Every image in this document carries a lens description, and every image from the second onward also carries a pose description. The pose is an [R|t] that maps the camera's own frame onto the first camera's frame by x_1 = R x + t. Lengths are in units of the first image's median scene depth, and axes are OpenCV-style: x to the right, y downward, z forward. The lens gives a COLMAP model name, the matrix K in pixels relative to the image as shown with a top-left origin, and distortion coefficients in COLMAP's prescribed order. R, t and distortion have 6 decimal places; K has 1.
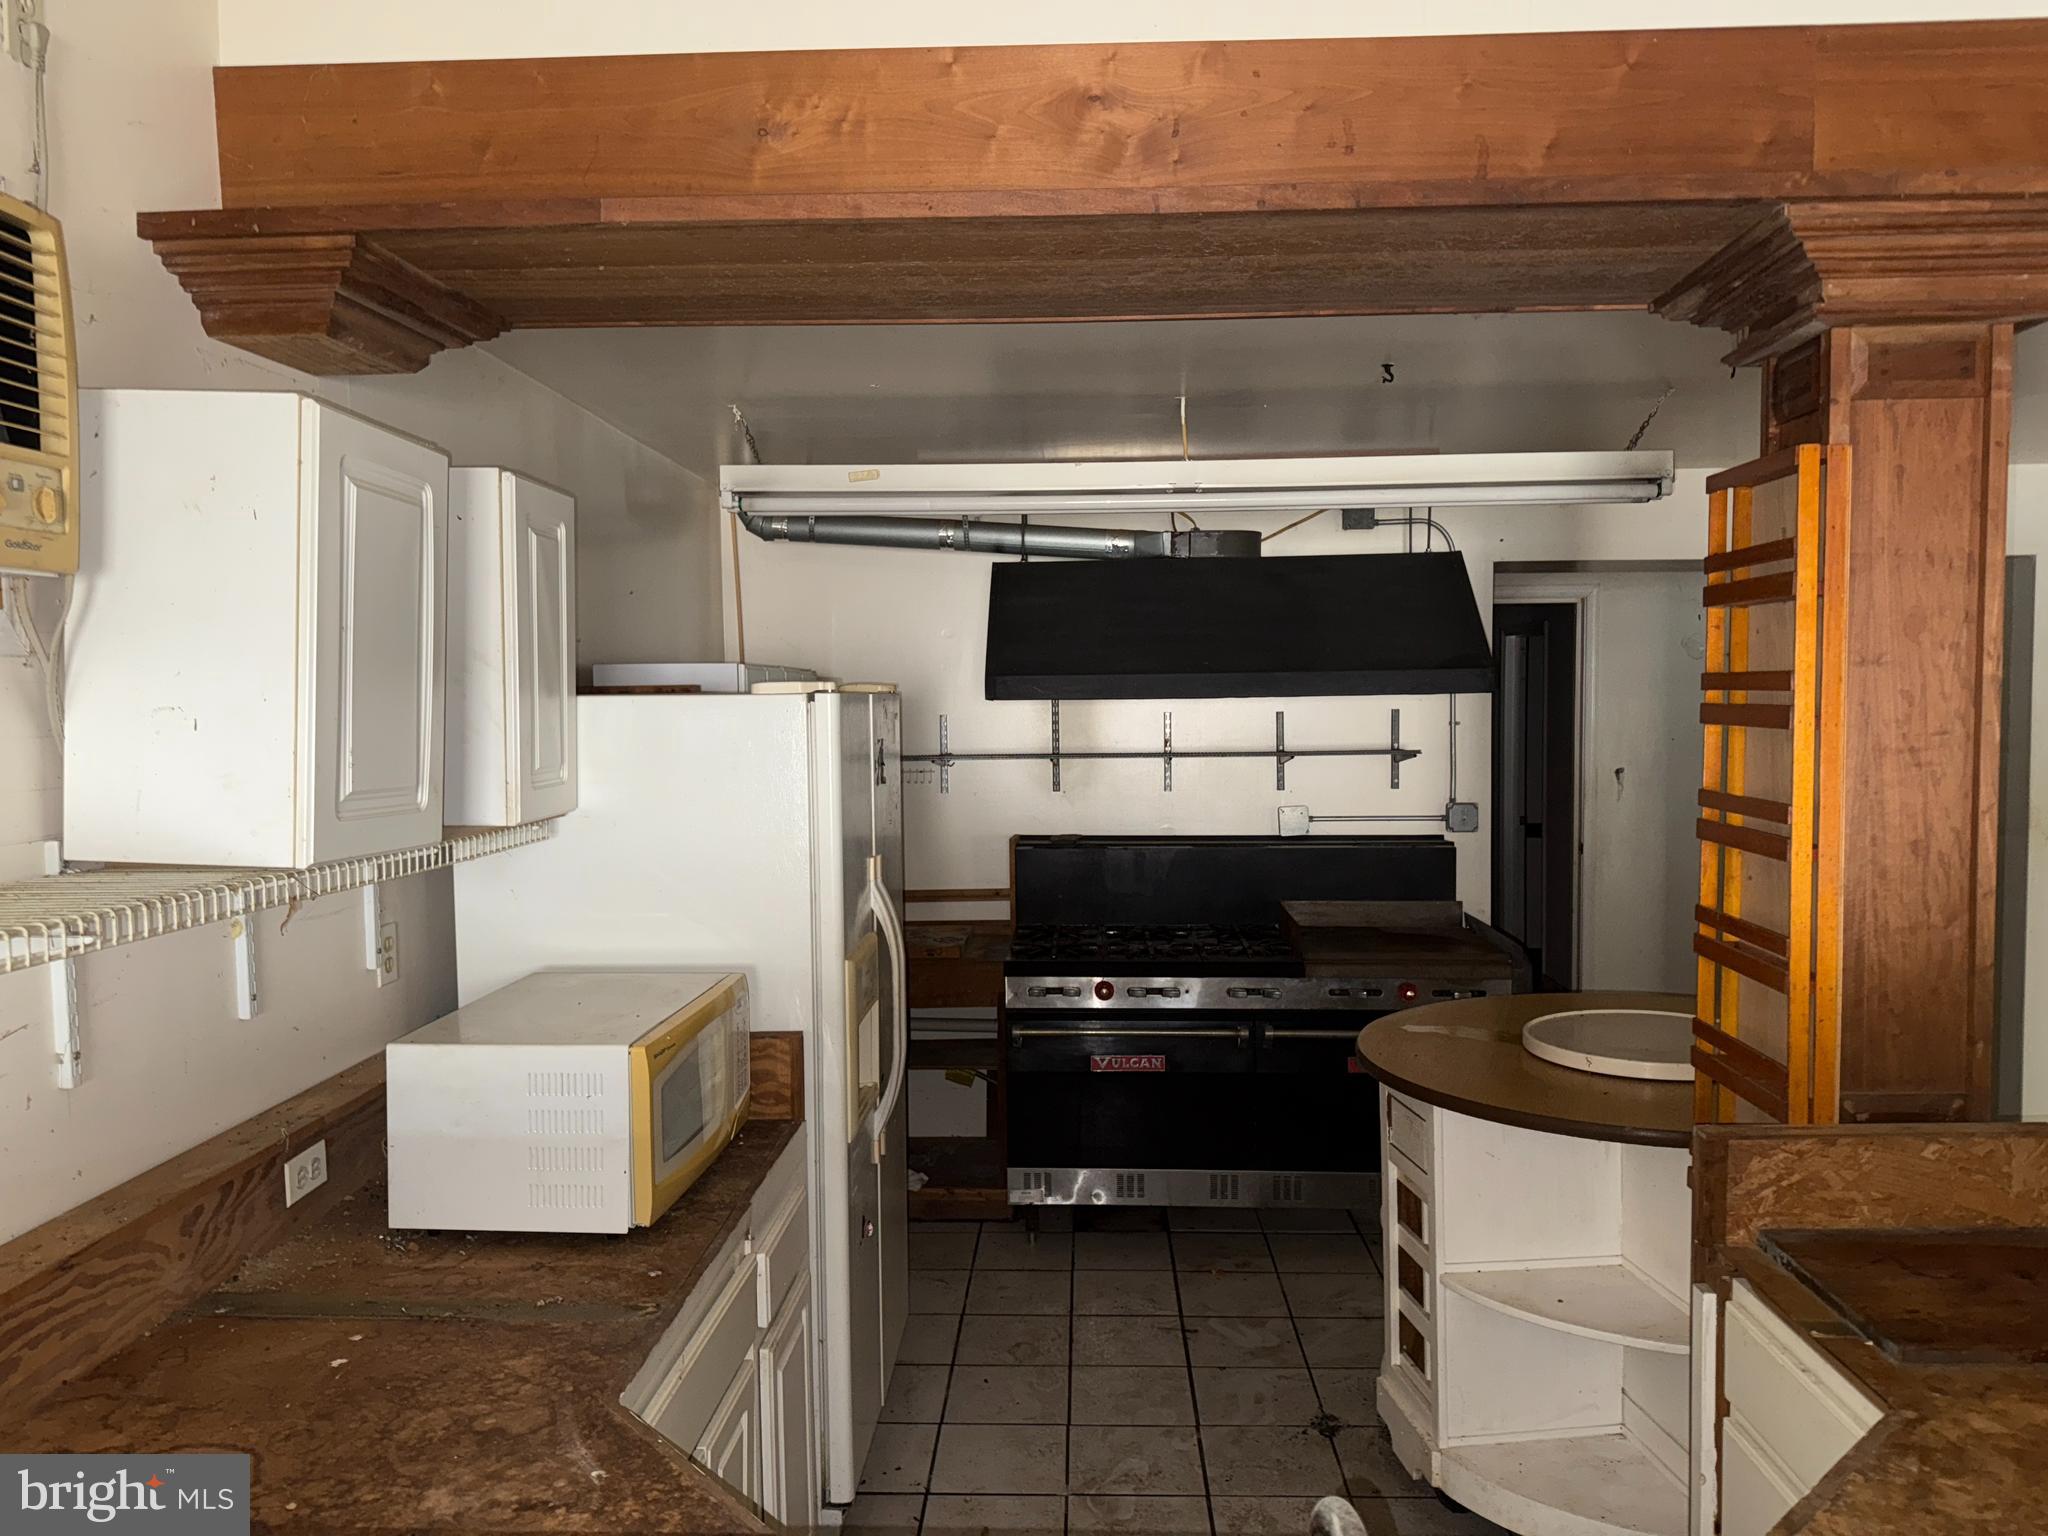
lens RADIAL K [[1397.9, 0, 1024.0], [0, 1397.9, 768.0], [0, 0, 1]] dist [0.007219, 0.000077]
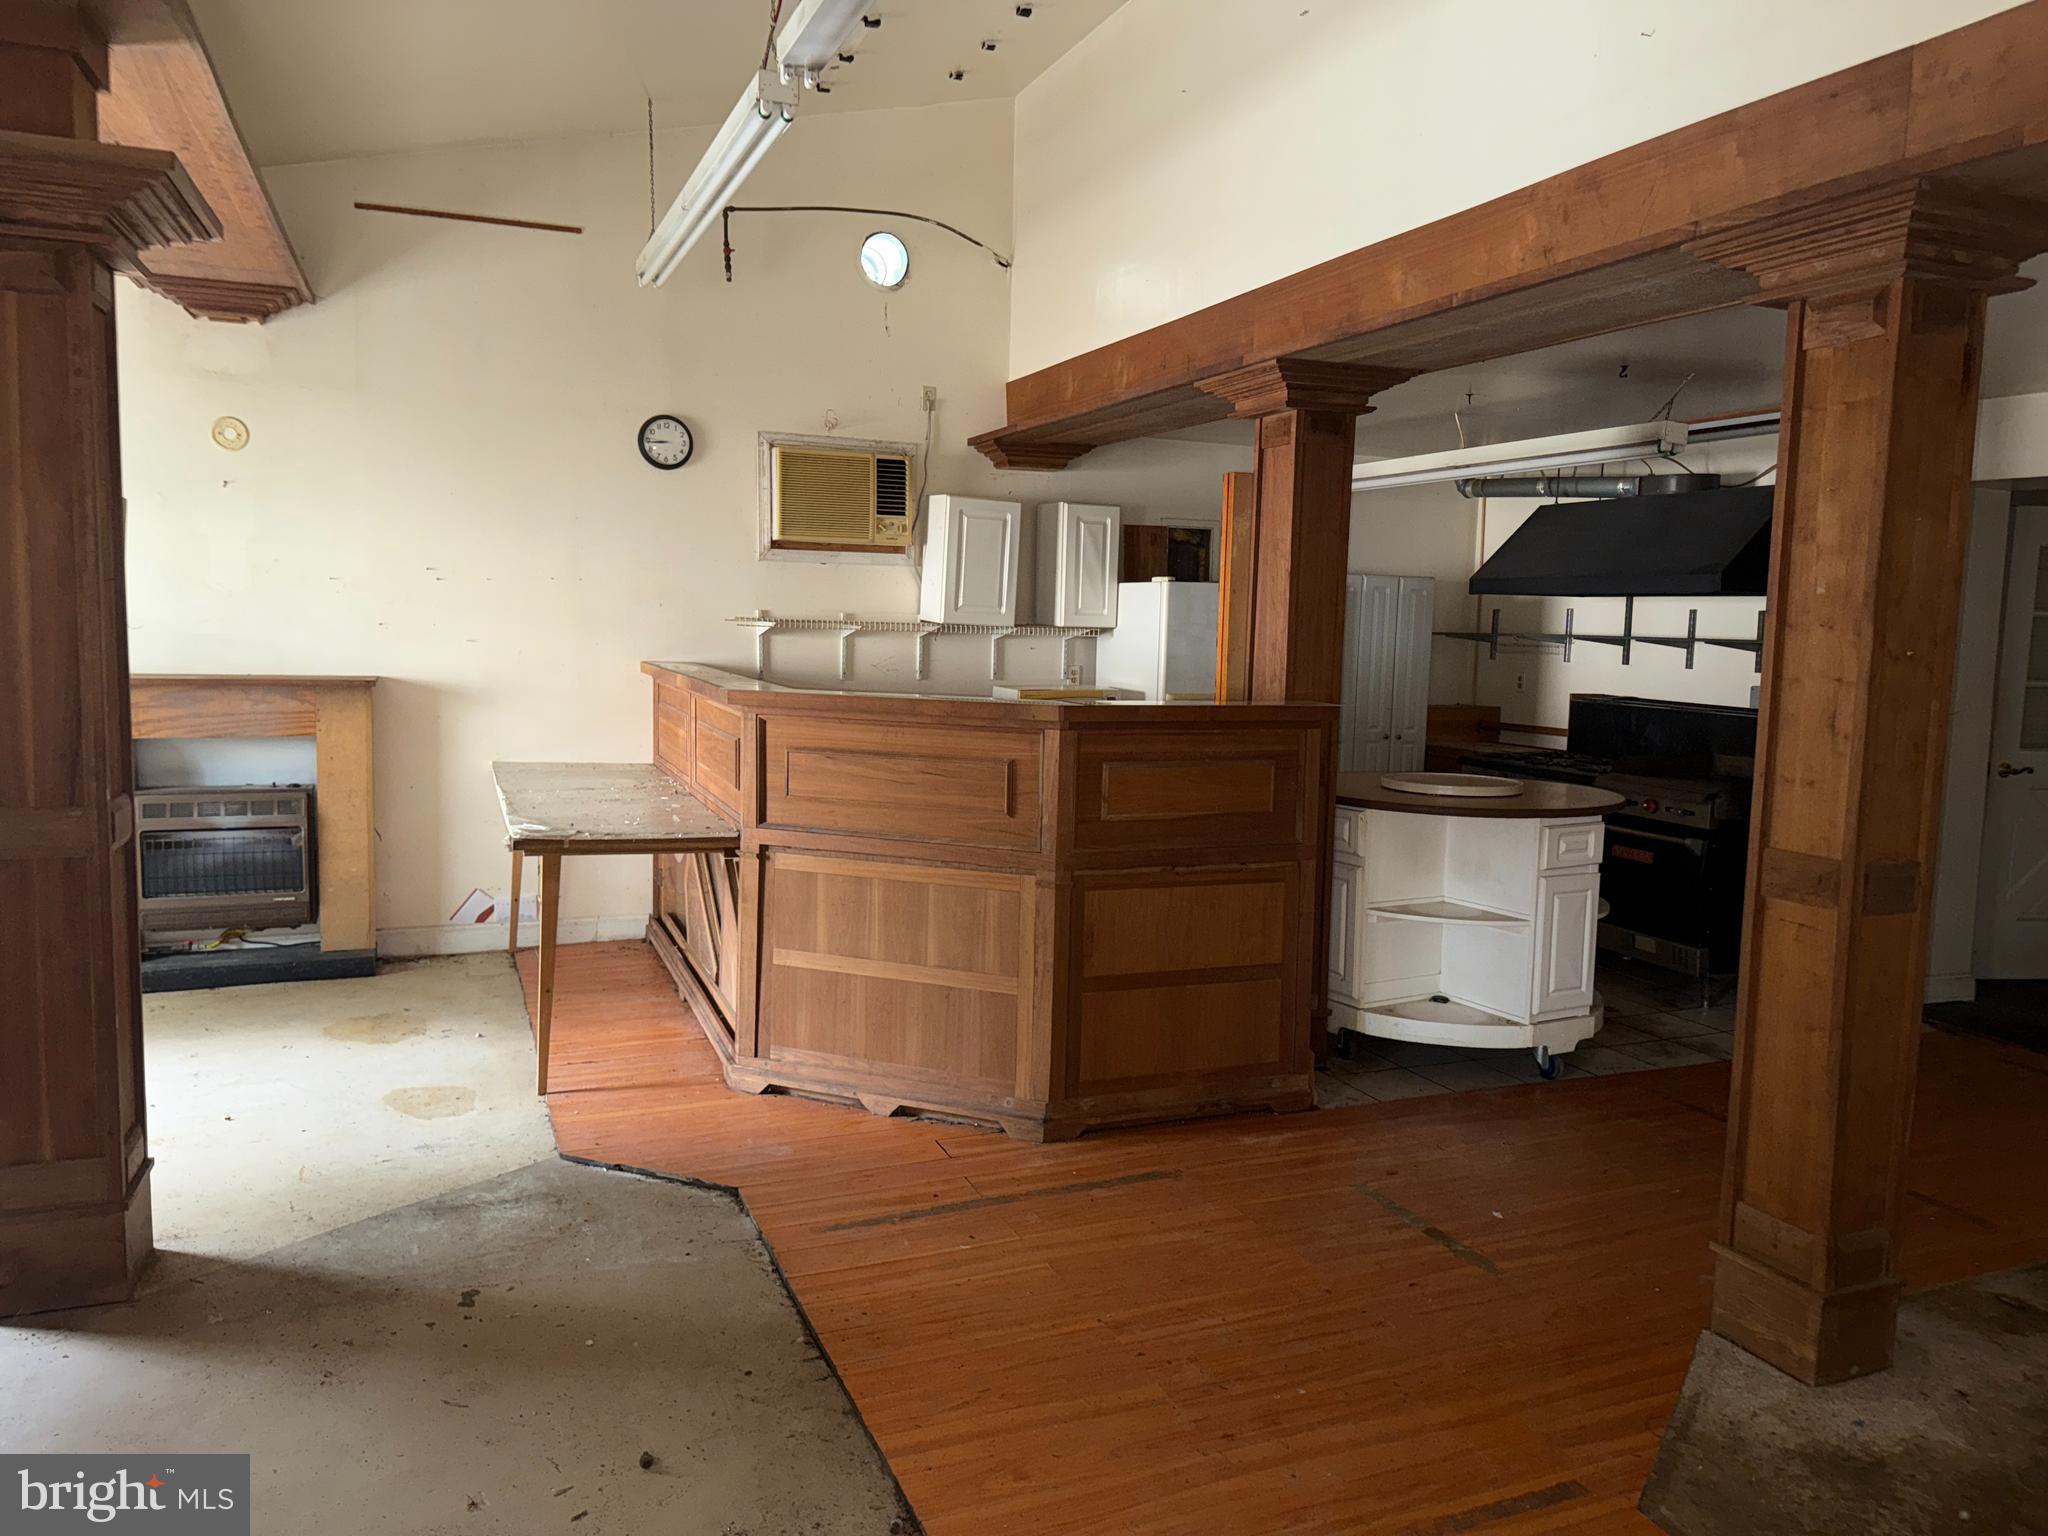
lens RADIAL K [[1459.1, 0, 1024.0], [0, 1459.1, 768.0], [0, 0, 1]] dist [-0.001674, -0.001432]
pose [[0.386521, 0.124495, -0.913839, 1.247487], [-0.072266, 0.991889, 0.104562, 0.010814], [0.919445, 0.025624, 0.392383, -0.119036]]
